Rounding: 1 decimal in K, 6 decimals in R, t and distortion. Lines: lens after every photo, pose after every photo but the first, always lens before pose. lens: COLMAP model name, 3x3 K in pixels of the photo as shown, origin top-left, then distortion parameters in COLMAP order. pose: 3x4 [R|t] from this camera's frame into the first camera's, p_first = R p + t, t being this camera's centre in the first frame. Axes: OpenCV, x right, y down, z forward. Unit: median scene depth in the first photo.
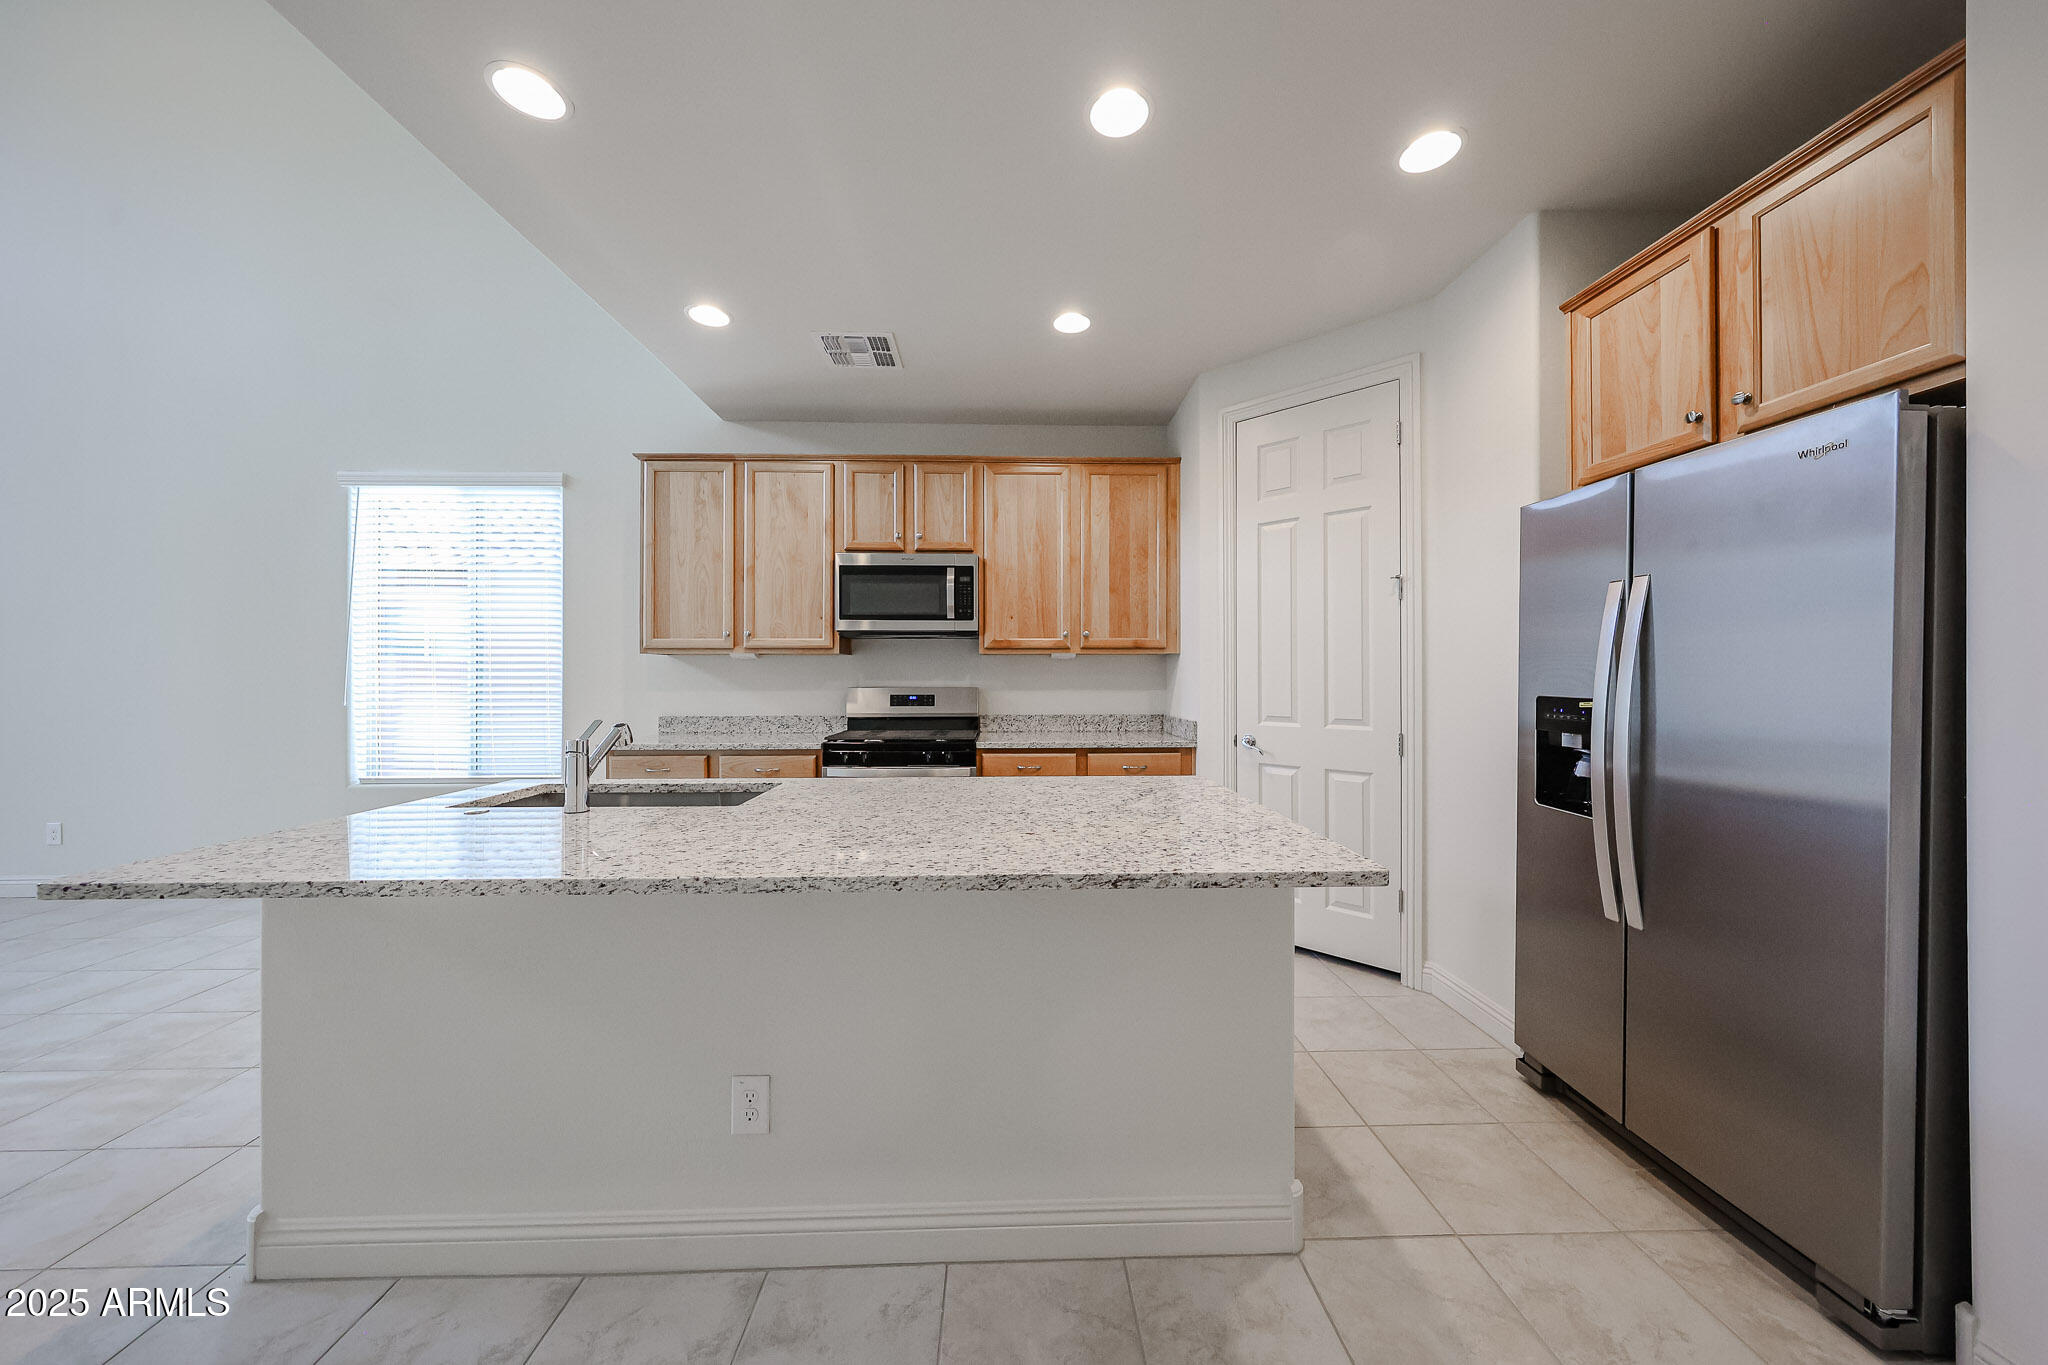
lens RADIAL K [[684.4, 0, 1024.0], [0, 684.4, 682.5], [0, 0, 1]] dist [-0.000045, 0.000012]
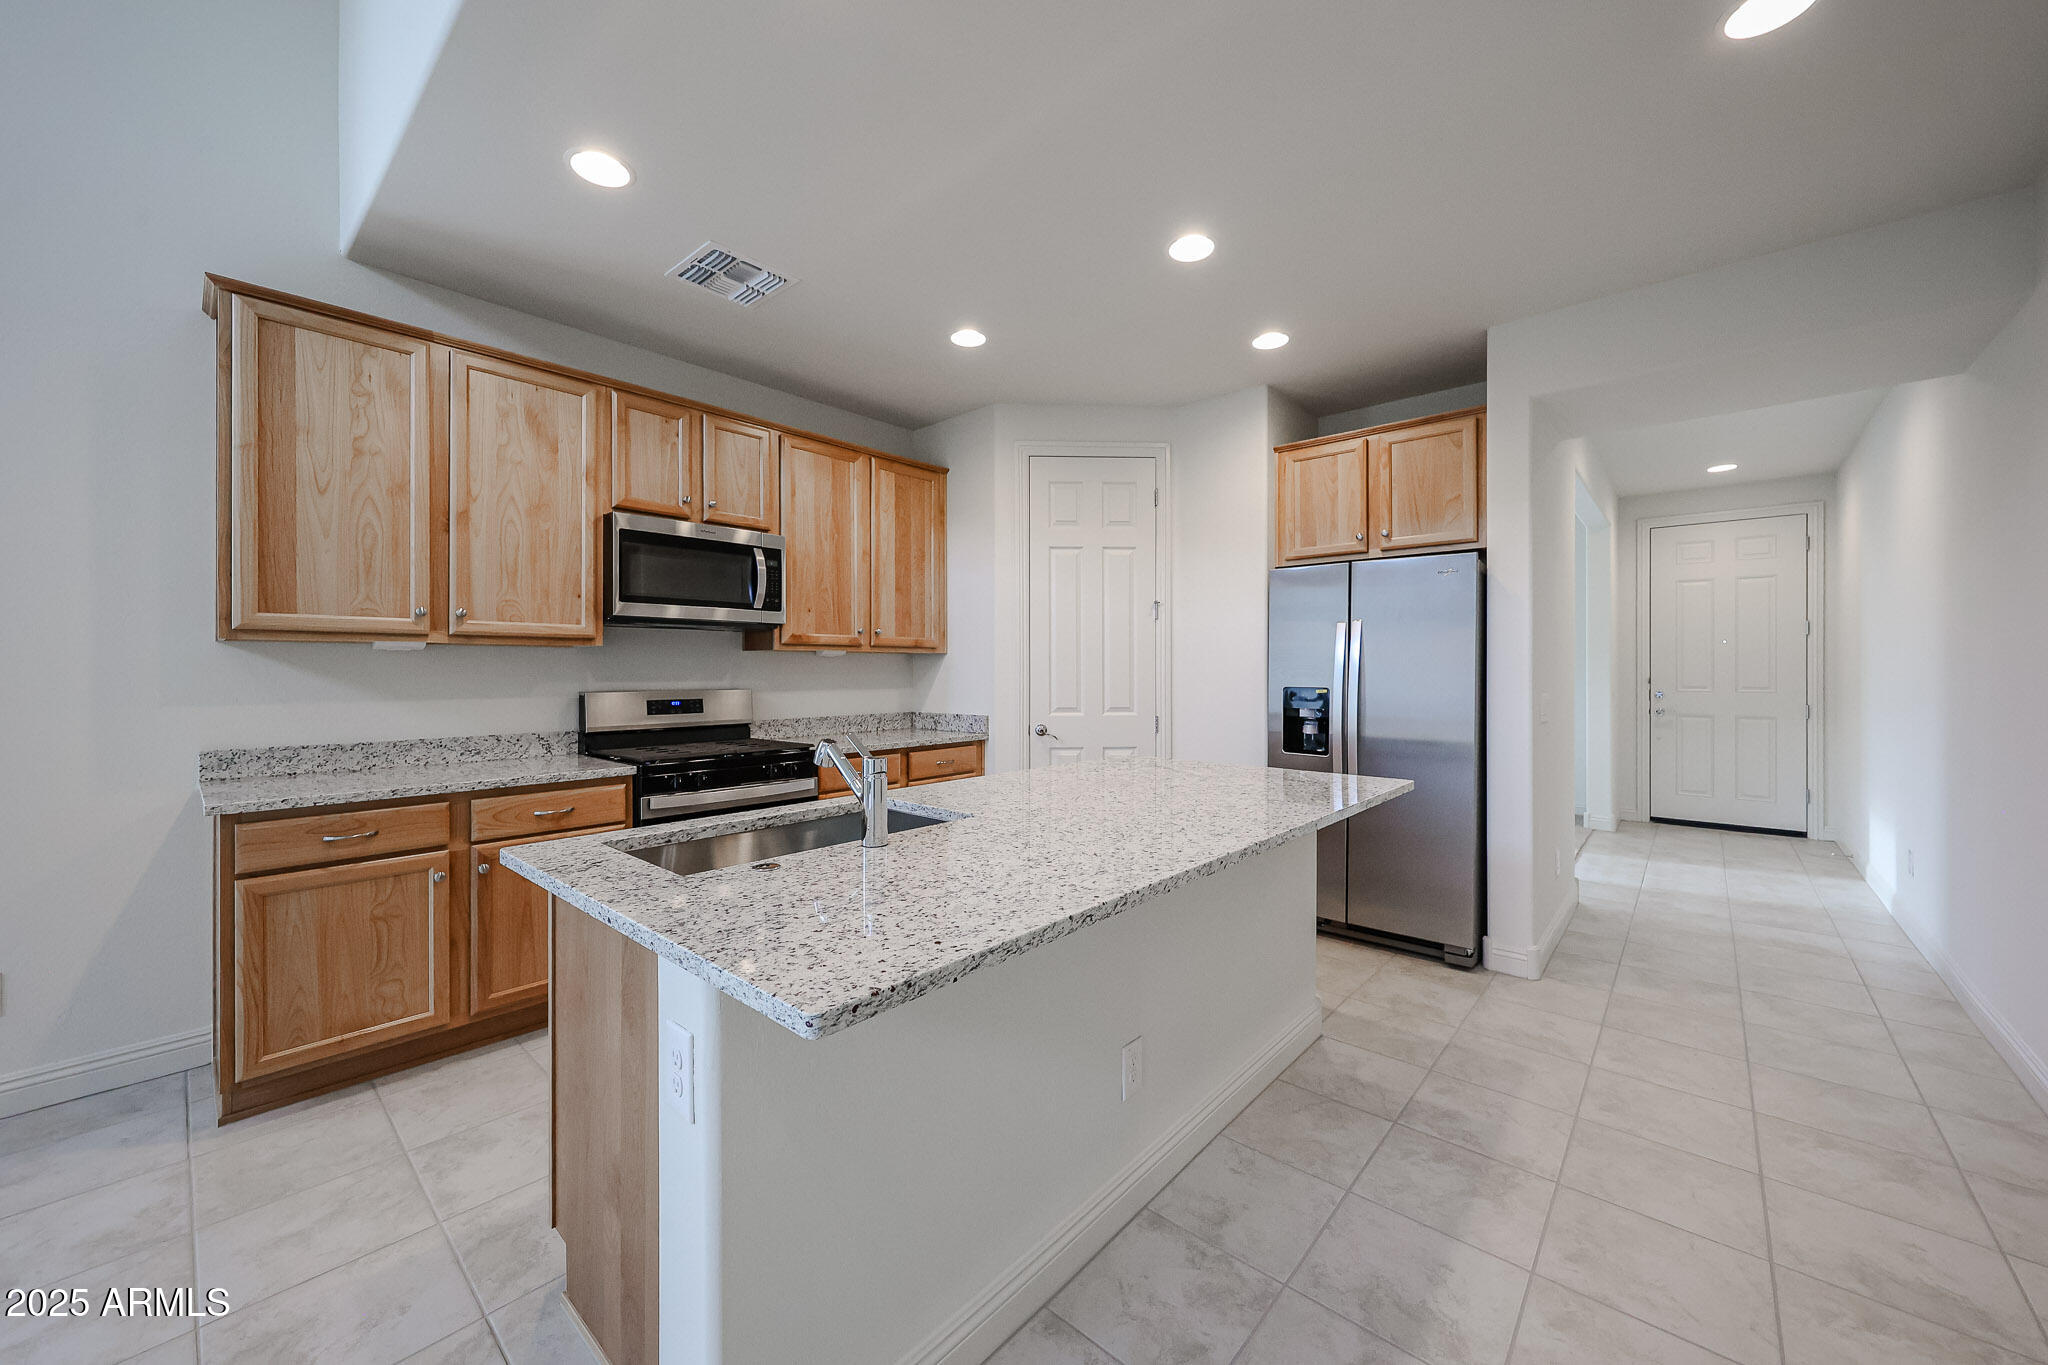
lens RADIAL K [[746.7, 0, 1026.7], [0, 746.7, 680.6], [0, 0, 1]] dist [-0.001988, -0.000114]
pose [[0.694078, -0.009992, 0.719831, -0.539355], [0.008529, 0.999948, 0.005656, -0.005837], [-0.719849, 0.002214, 0.694127, 0.112329]]
